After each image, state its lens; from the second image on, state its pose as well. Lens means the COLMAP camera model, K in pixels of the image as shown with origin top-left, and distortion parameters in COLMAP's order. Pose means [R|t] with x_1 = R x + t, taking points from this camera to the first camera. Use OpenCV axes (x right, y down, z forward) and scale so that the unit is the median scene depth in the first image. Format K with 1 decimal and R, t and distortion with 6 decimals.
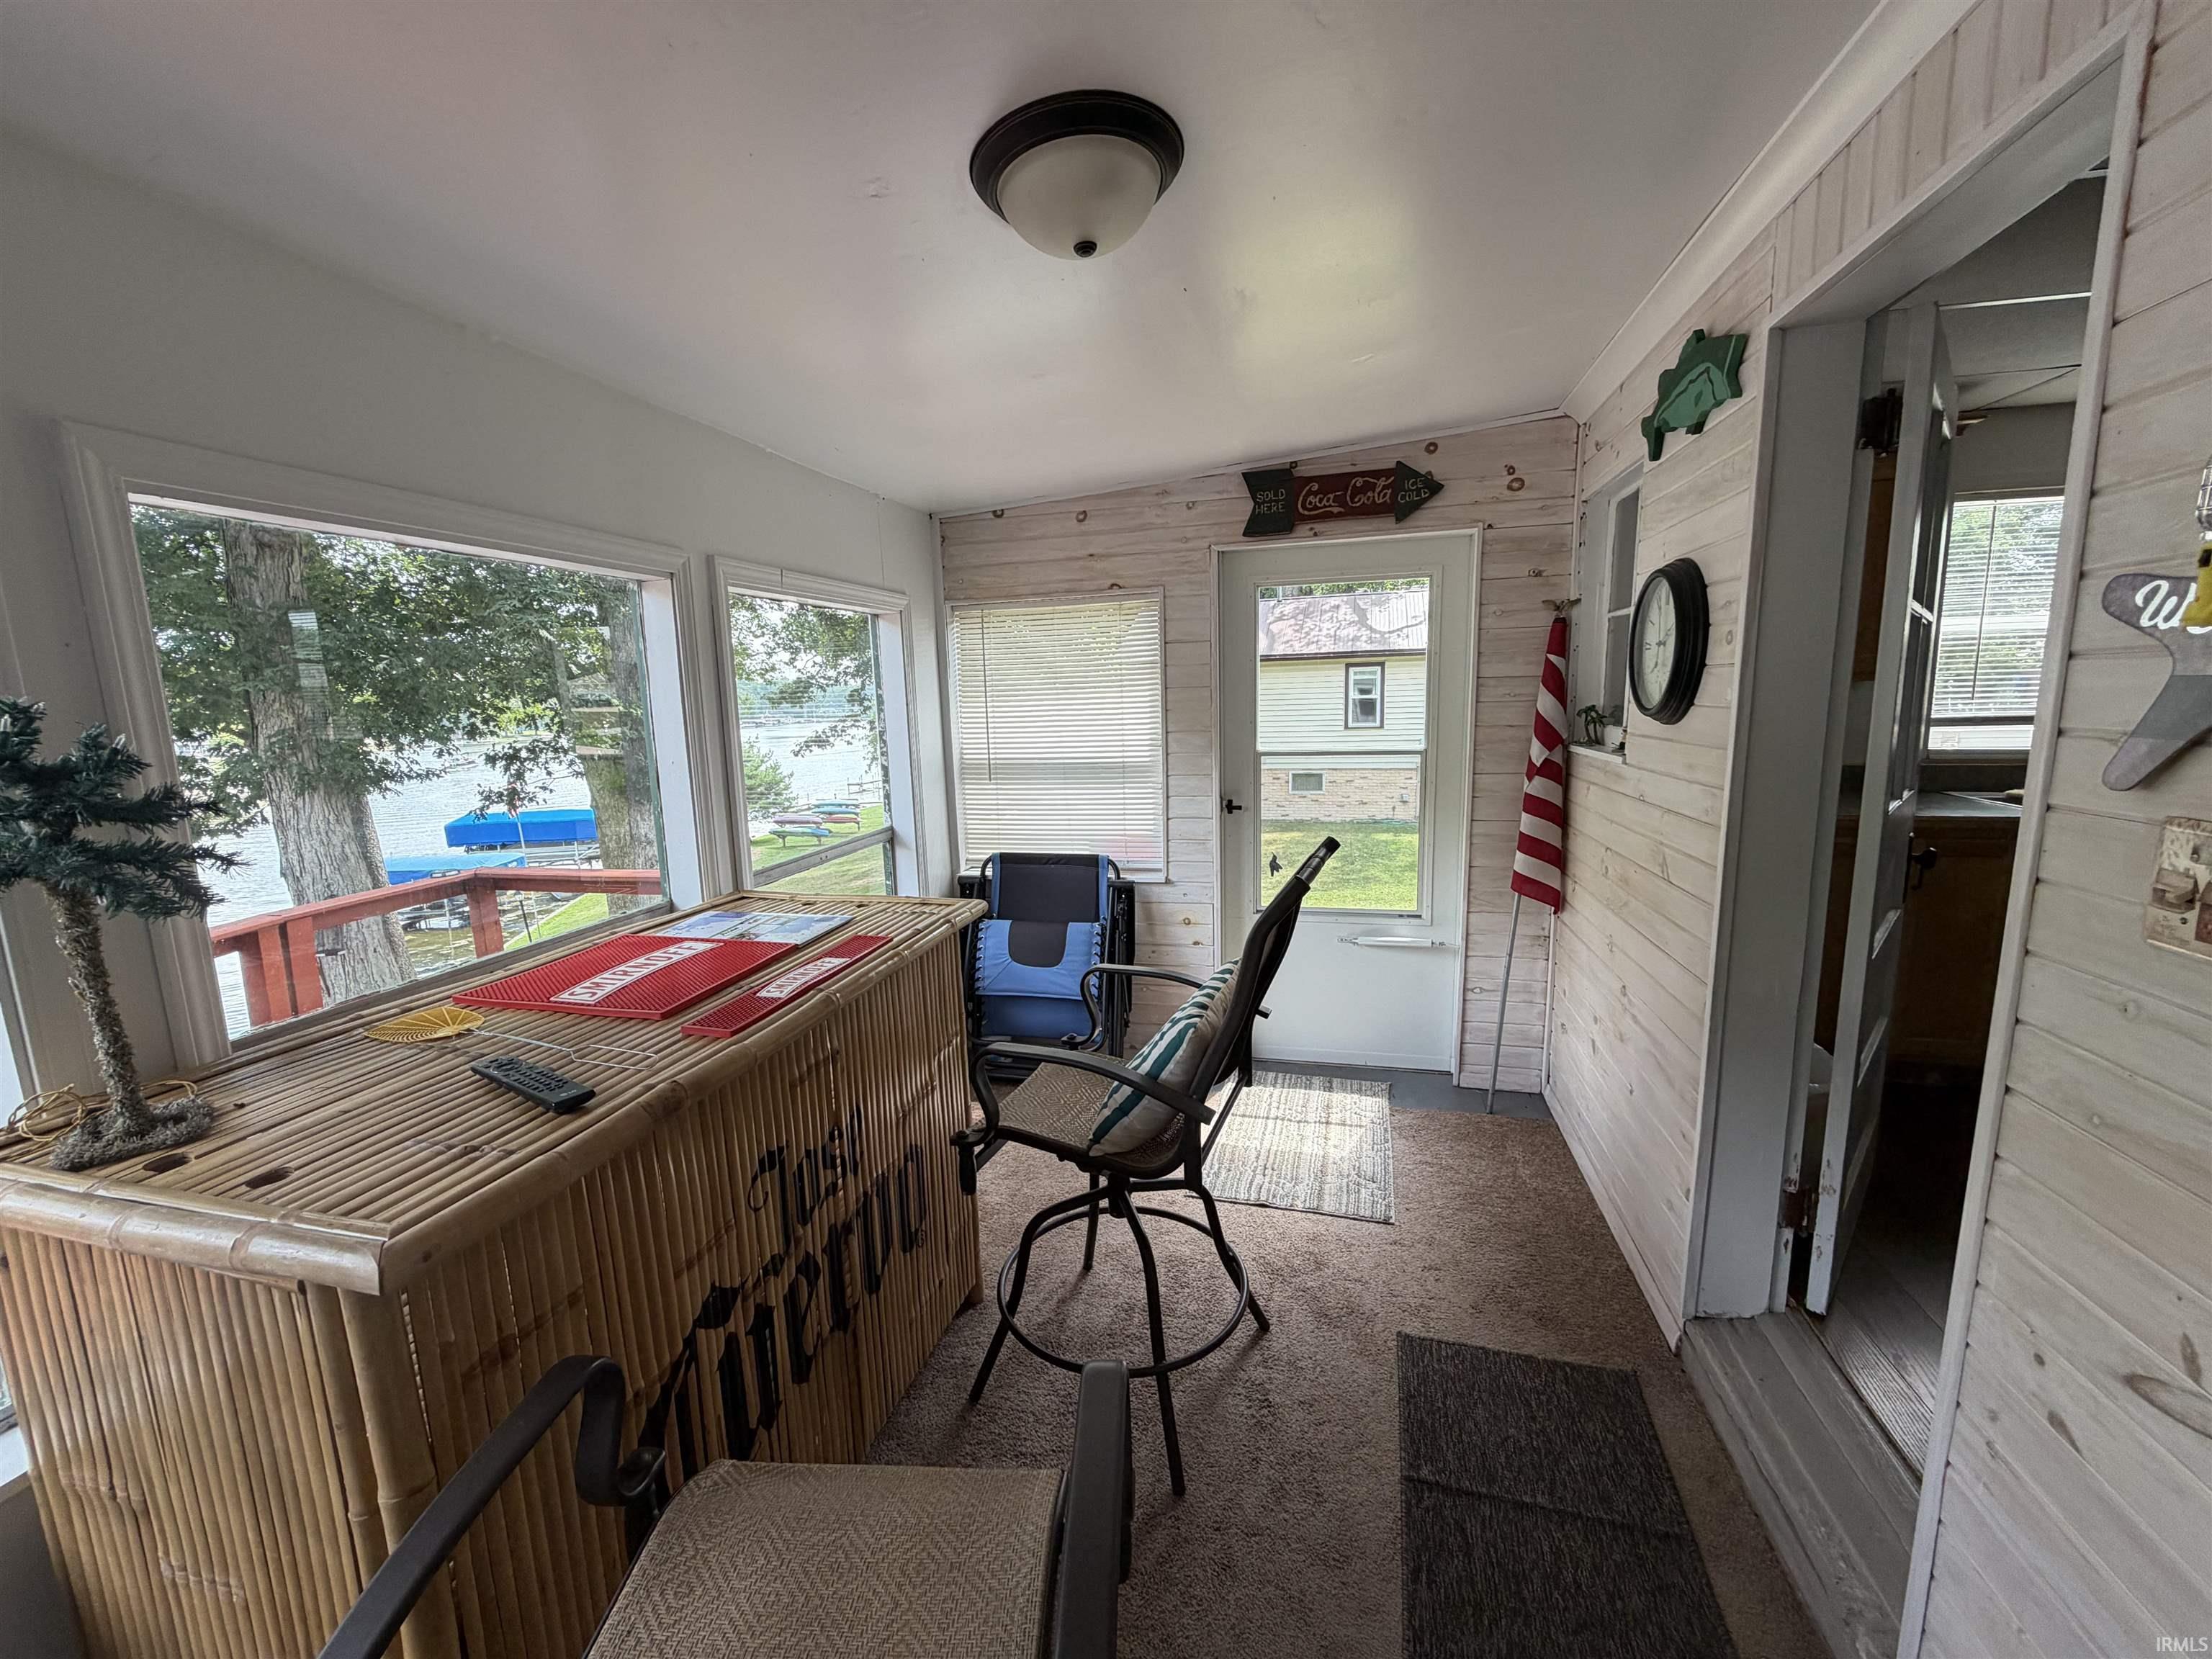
lens RADIAL K [[877.8, 0, 1100.2], [0, 877.8, 834.6], [0, 0, 1]] dist [-0.000426, 0.000137]
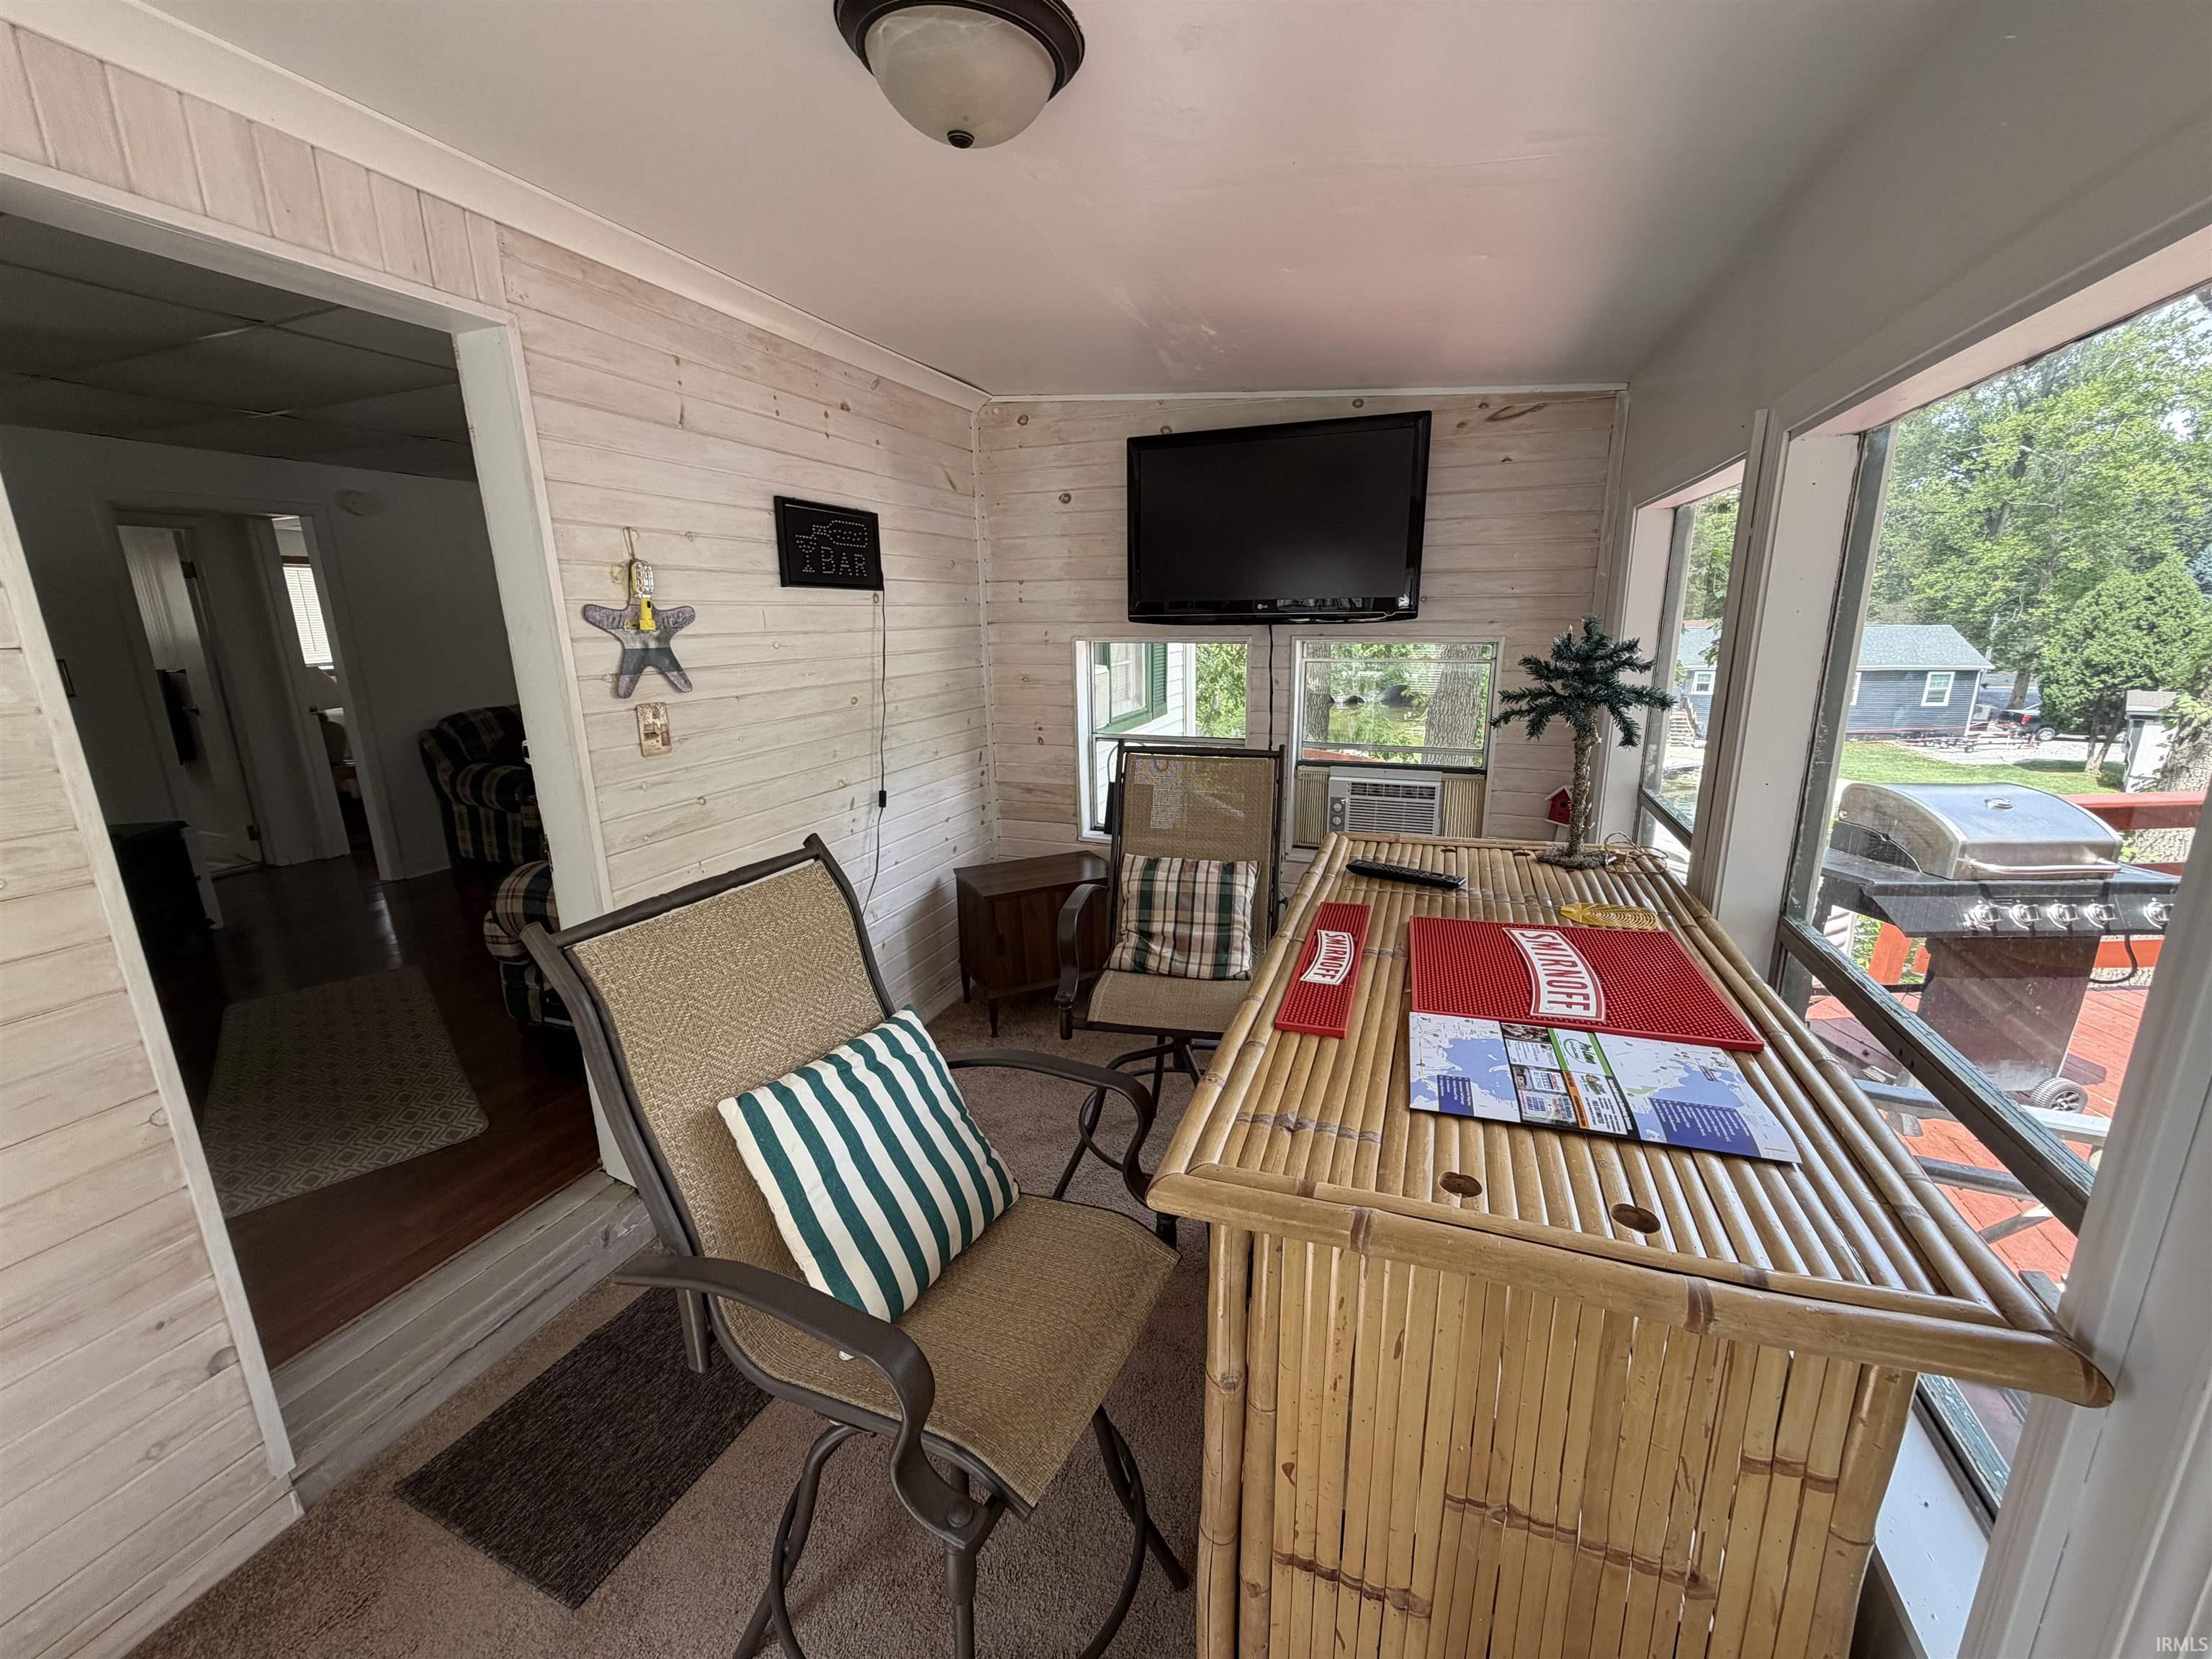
lens RADIAL K [[877.8, 0, 1113.8], [0, 877.8, 824.3], [0, 0, 1]] dist [-0.000426, 0.000137]
pose [[-0.994316, 0.022224, 0.104124, -0.217608], [0.060286, 0.923613, 0.378557, -0.311166], [-0.087758, 0.382682, -0.919703, 1.795314]]
